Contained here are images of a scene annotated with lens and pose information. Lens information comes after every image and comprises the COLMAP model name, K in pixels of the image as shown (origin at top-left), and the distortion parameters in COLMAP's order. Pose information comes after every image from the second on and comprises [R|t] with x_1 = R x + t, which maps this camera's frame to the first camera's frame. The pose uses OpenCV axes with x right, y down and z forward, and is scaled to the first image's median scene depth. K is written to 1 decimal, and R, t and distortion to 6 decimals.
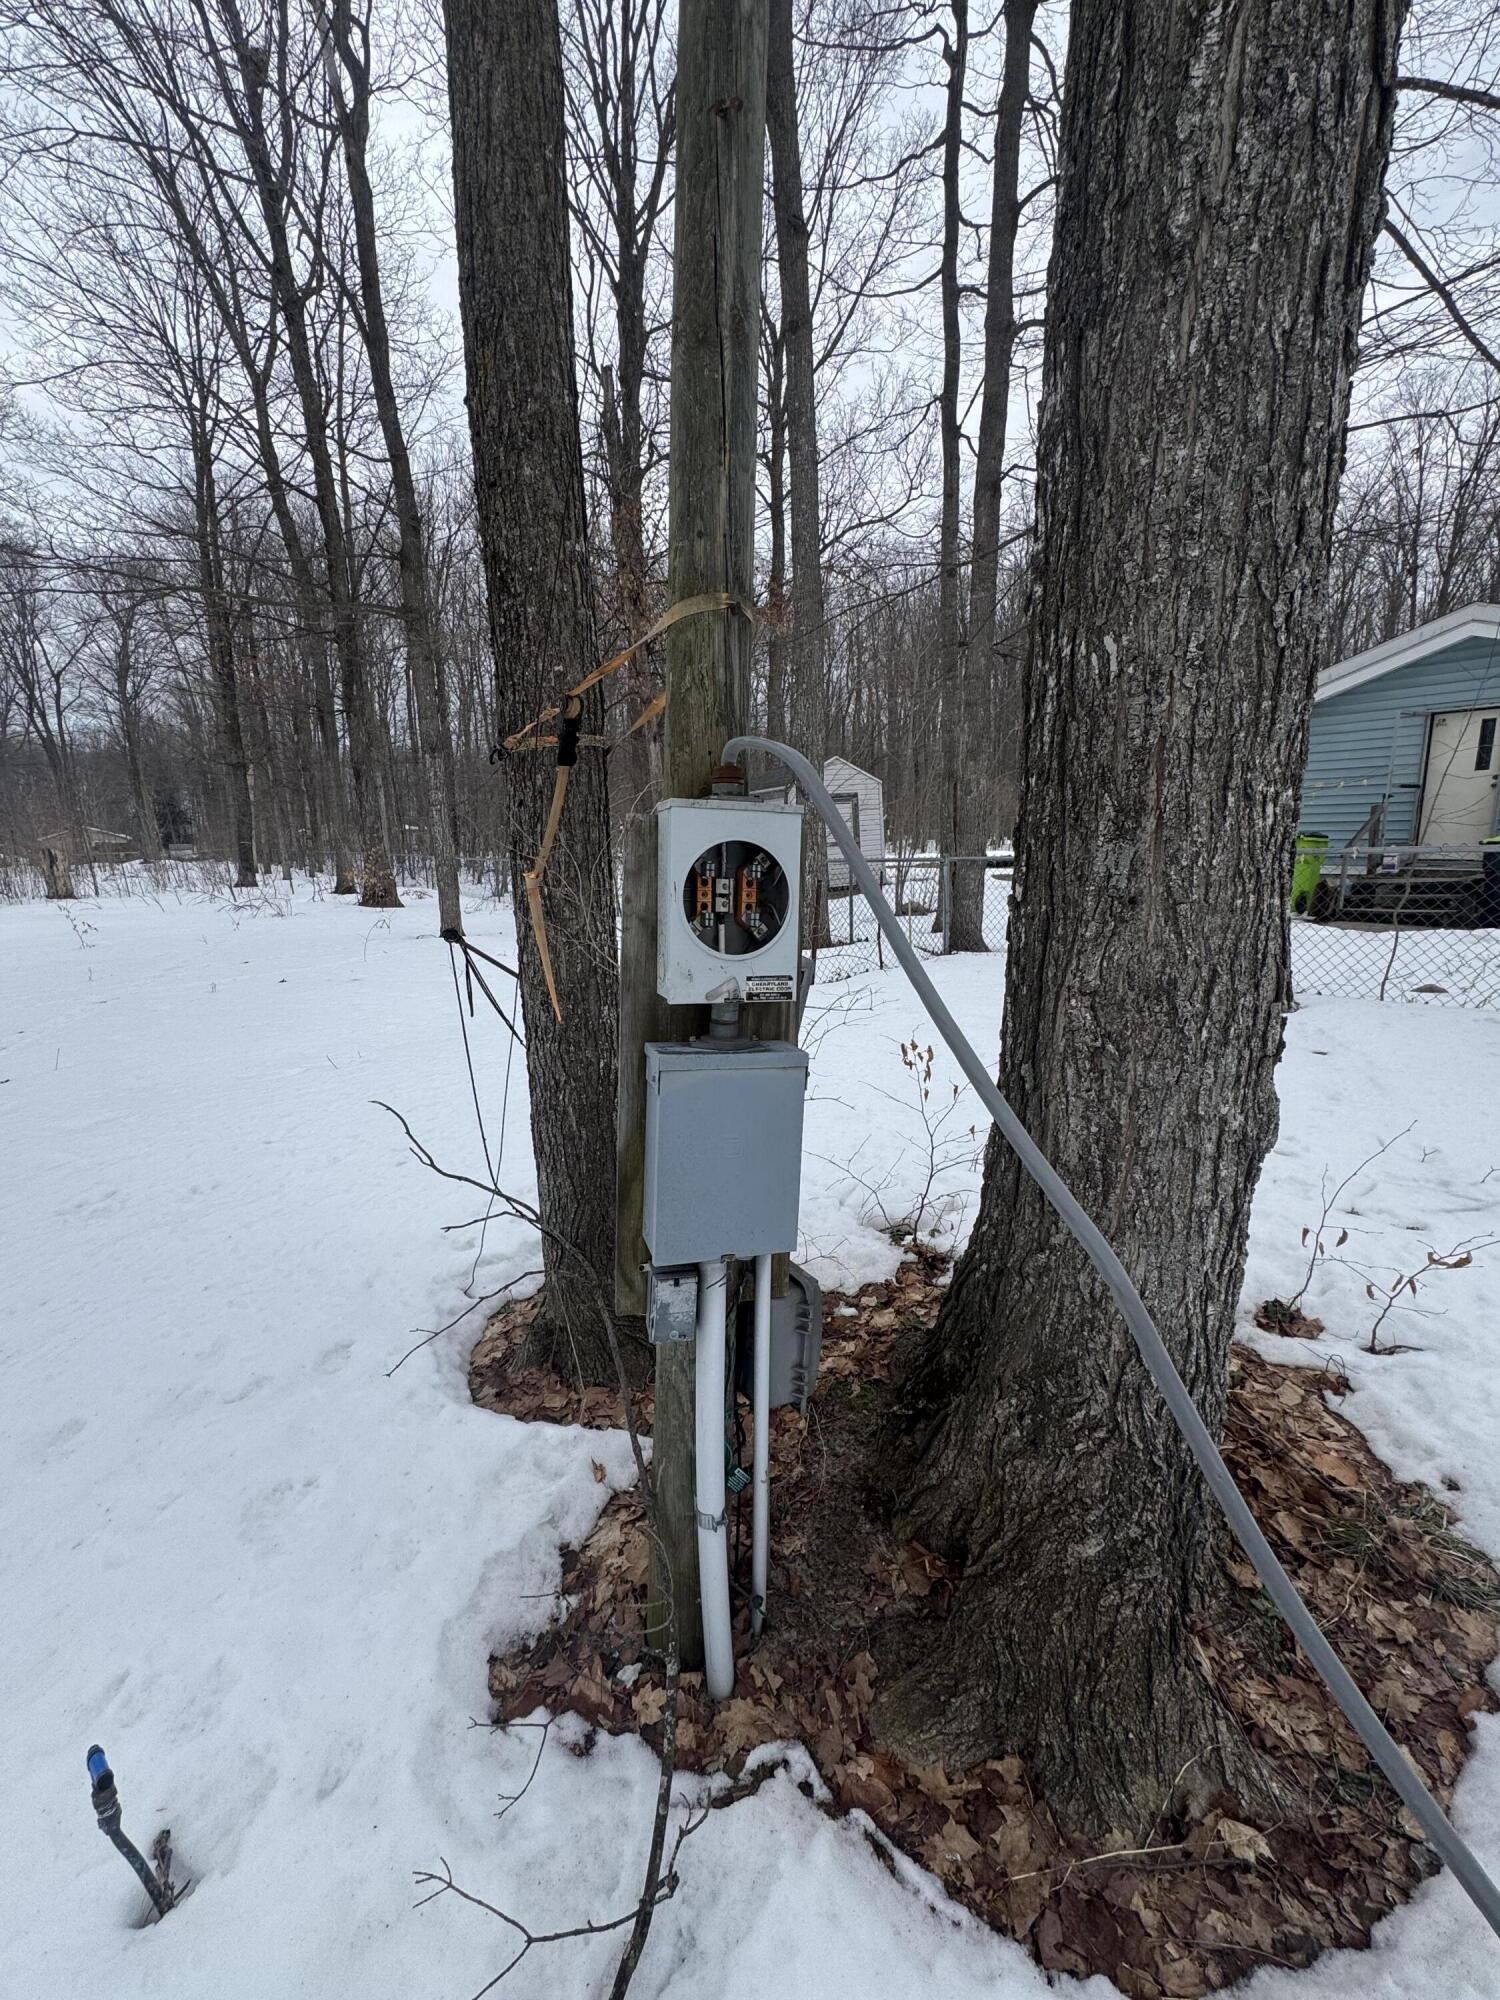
lens RADIAL K [[839.8, 0, 750.0], [0, 839.8, 1000.0], [0, 0, 1]] dist [-0.003349, -0.000140]
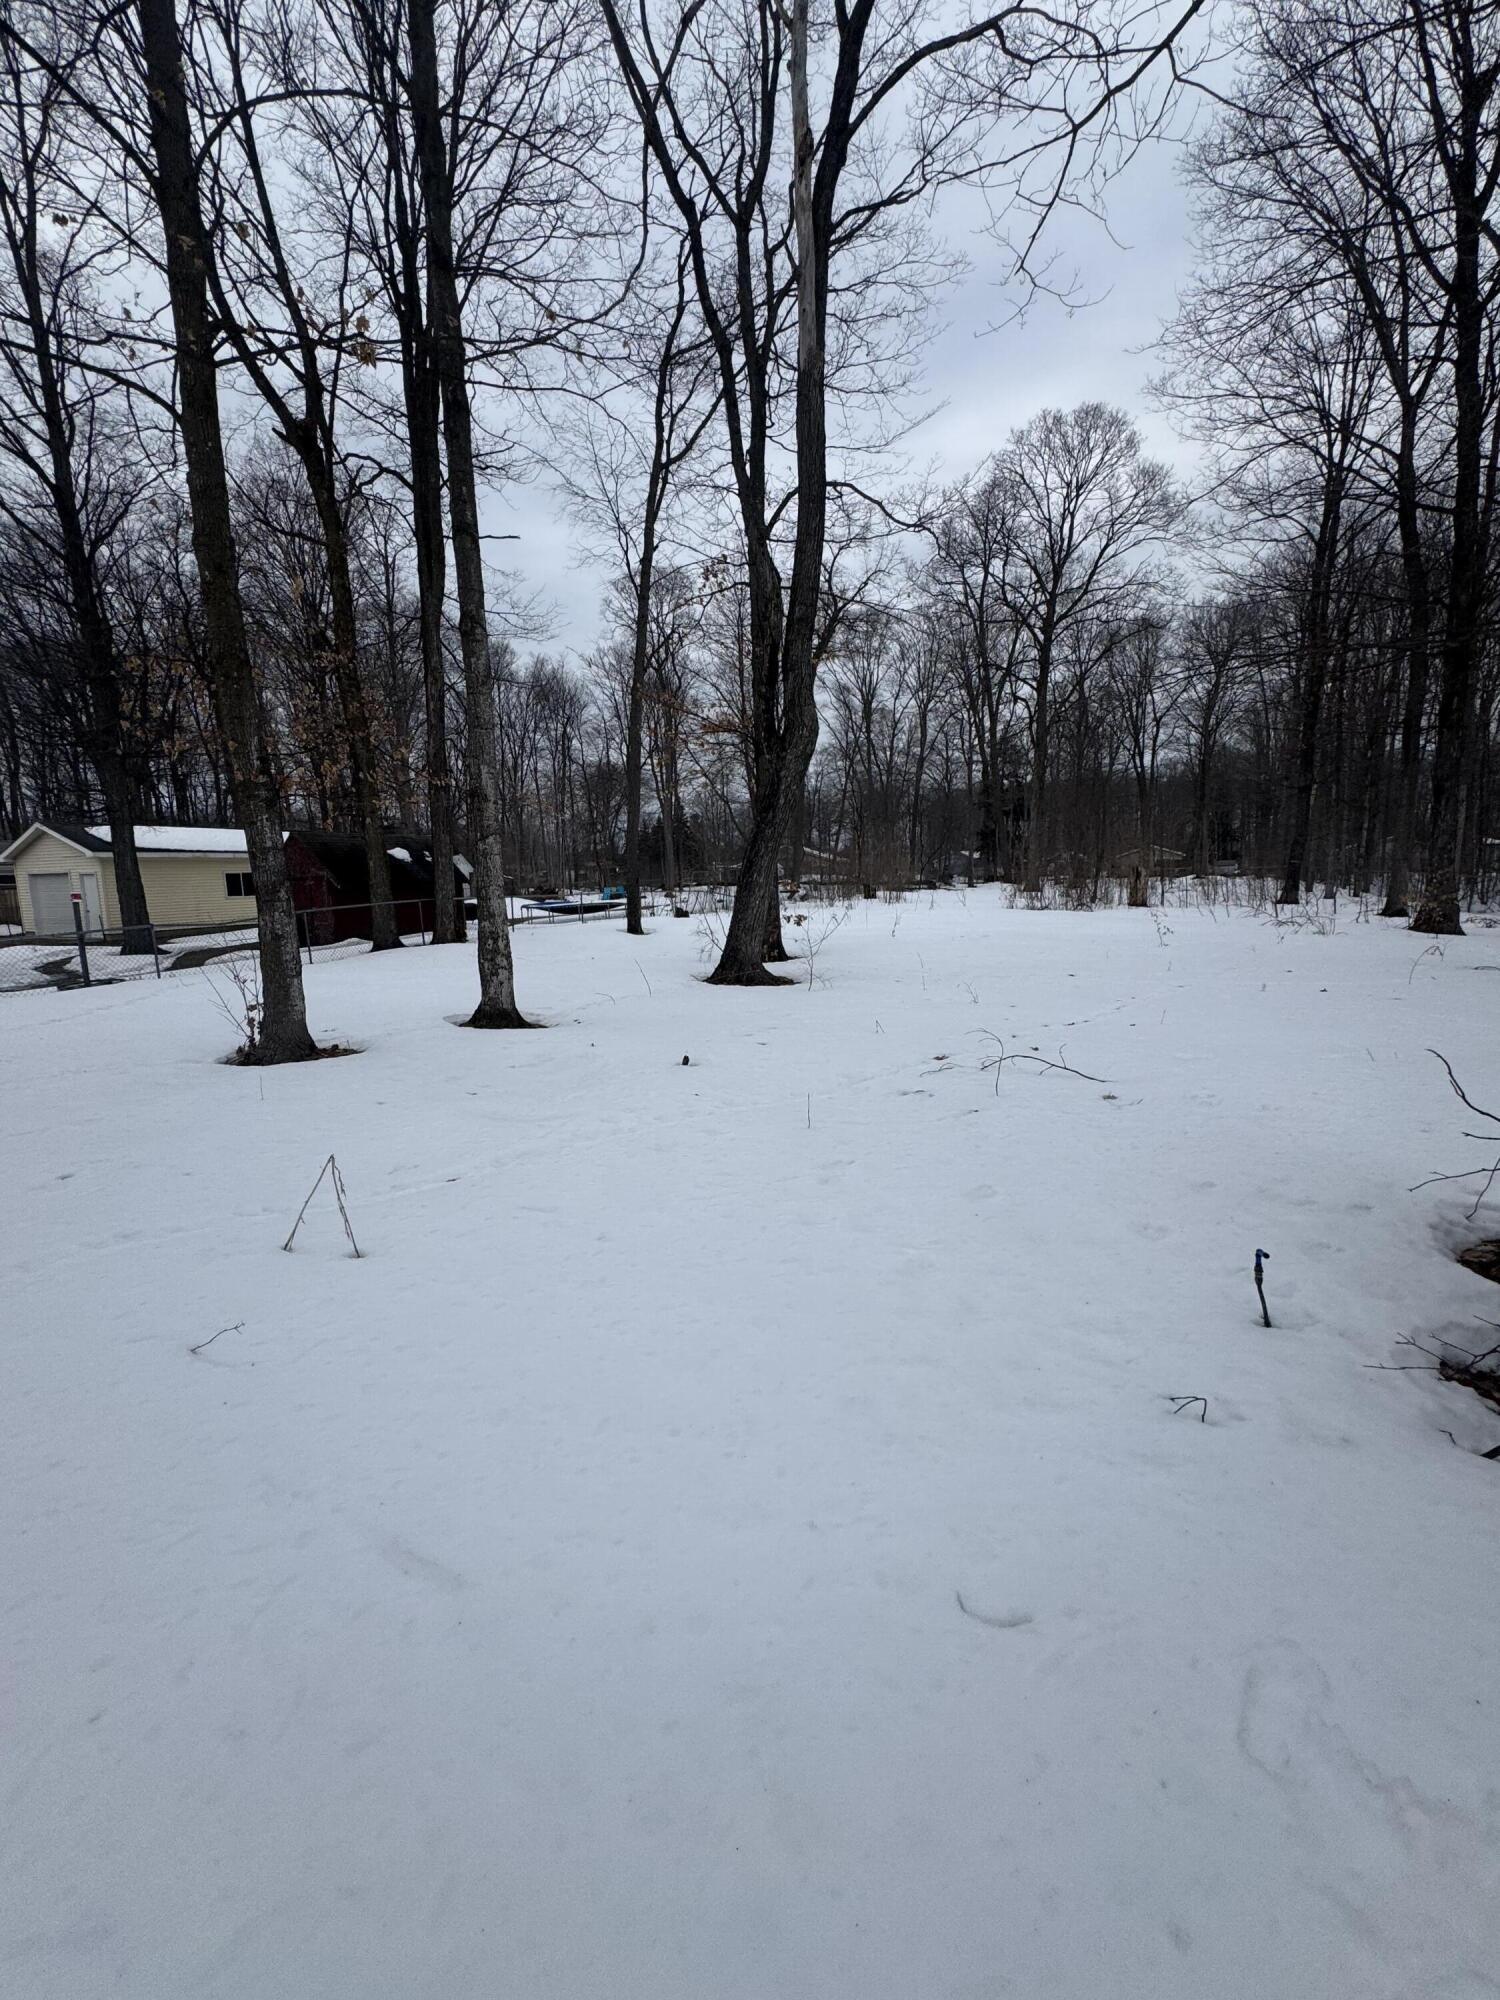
lens RADIAL K [[839.8, 0, 750.0], [0, 839.8, 1000.0], [0, 0, 1]] dist [-0.003349, -0.000140]
pose [[0.458438, 0.148975, -0.876151, 0.028575], [-0.164309, 0.983063, 0.081181, 0.008923], [0.873405, 0.106743, 0.475152, -0.075037]]
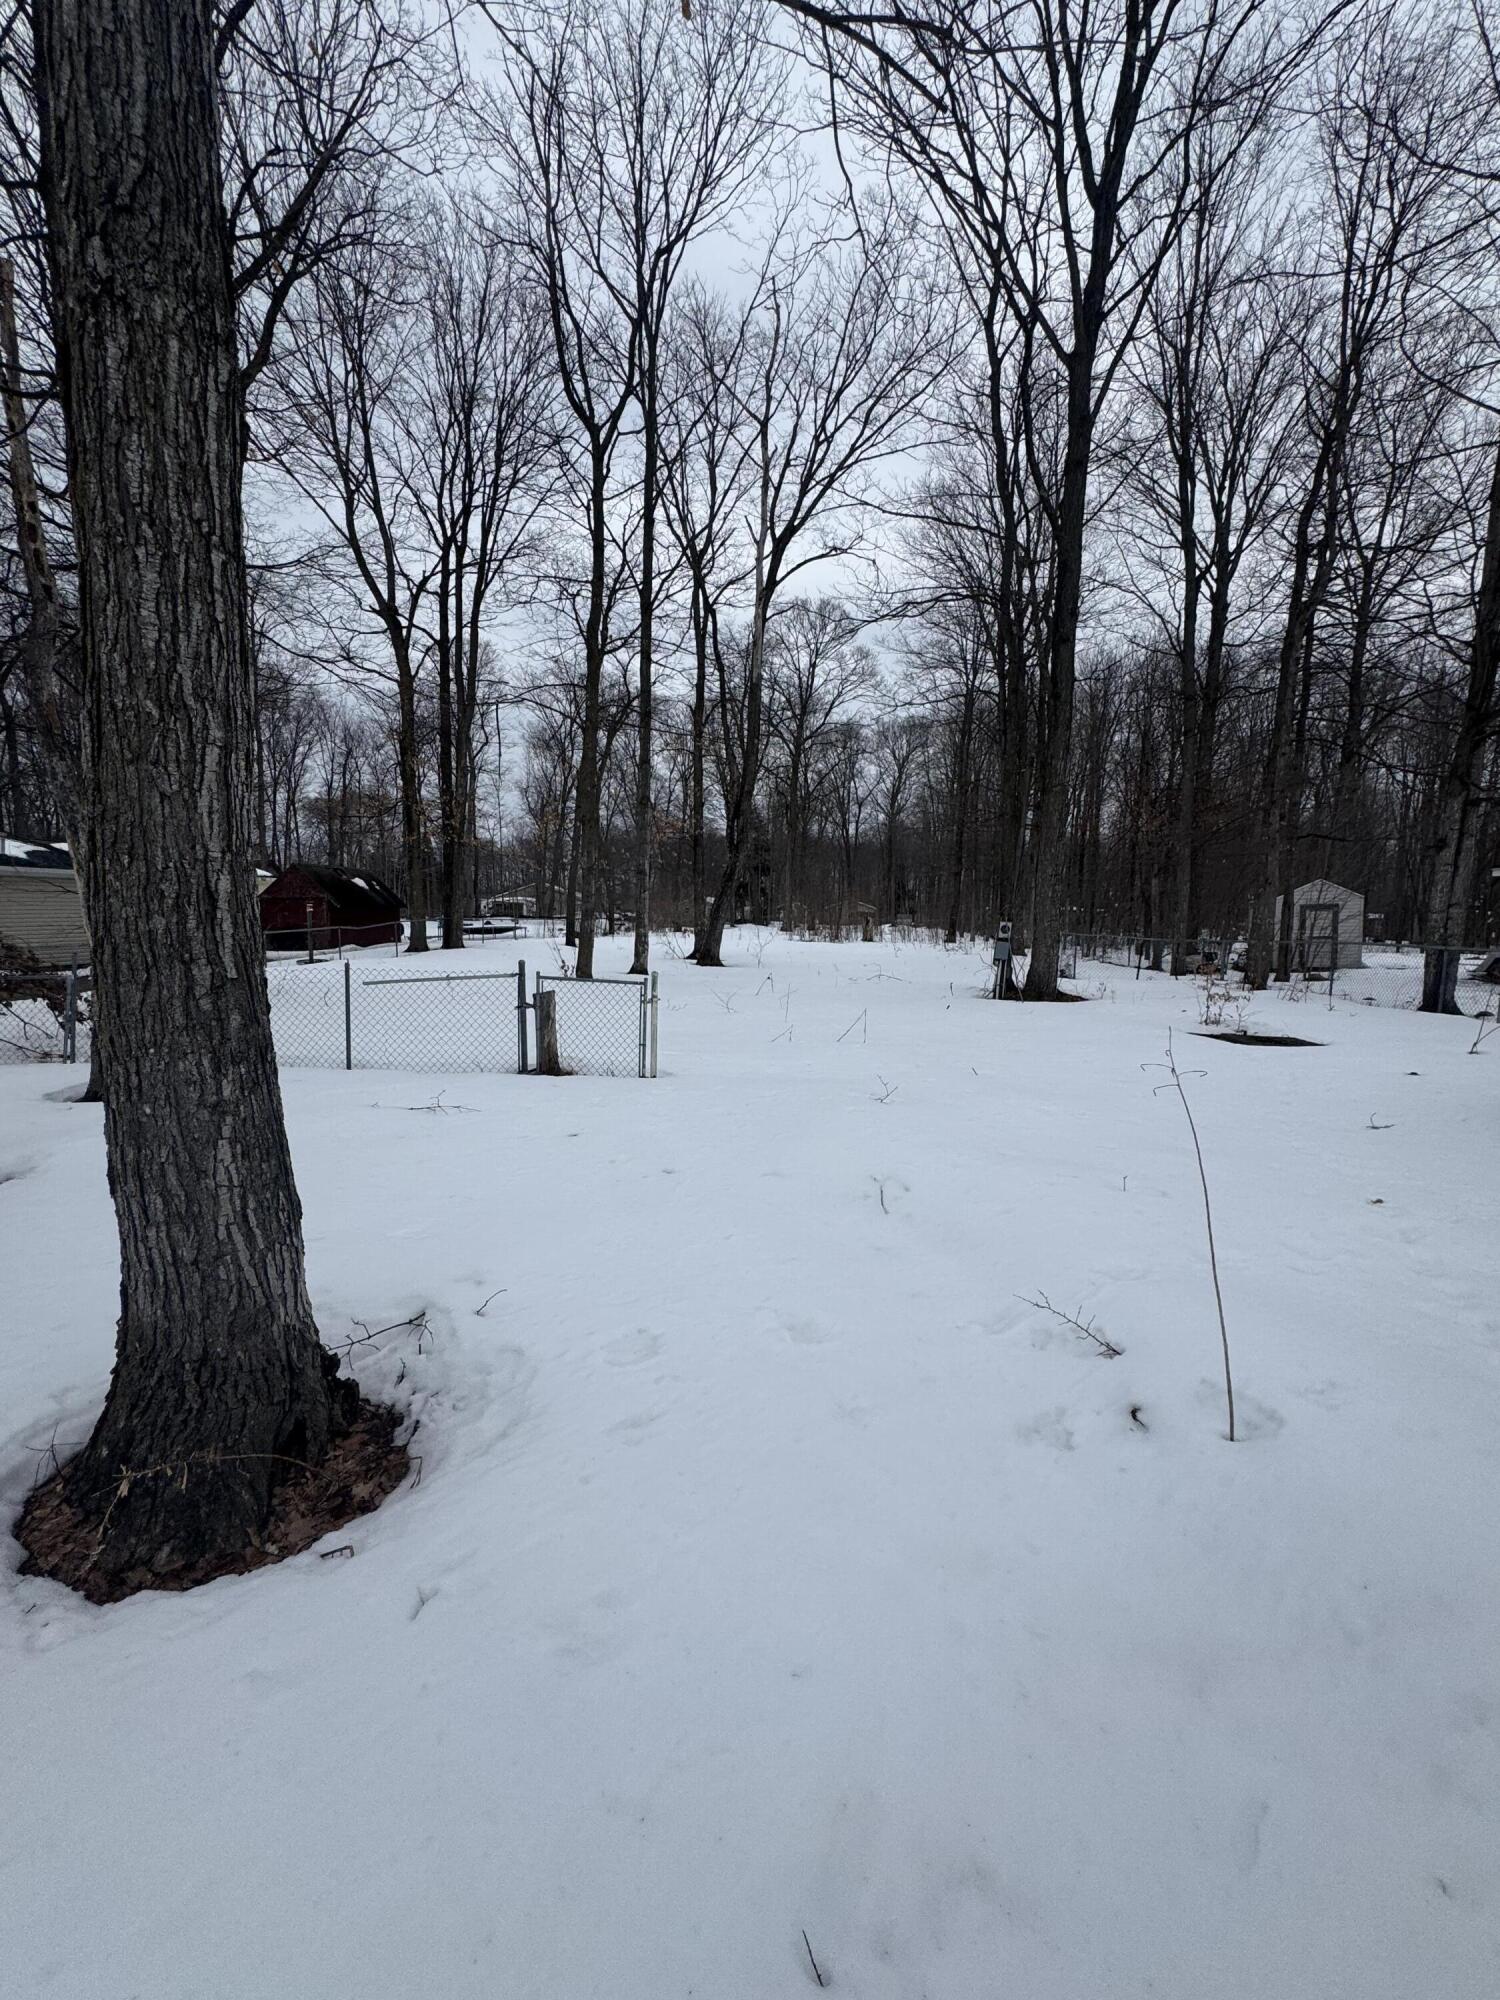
lens RADIAL K [[839.8, 0, 750.0], [0, 839.8, 1000.0], [0, 0, 1]] dist [-0.003349, -0.000140]
pose [[0.721307, 0.113005, -0.683334, 0.325935], [-0.176972, 0.983921, -0.024092, 0.103740], [0.669624, 0.138309, 0.729708, -0.570292]]
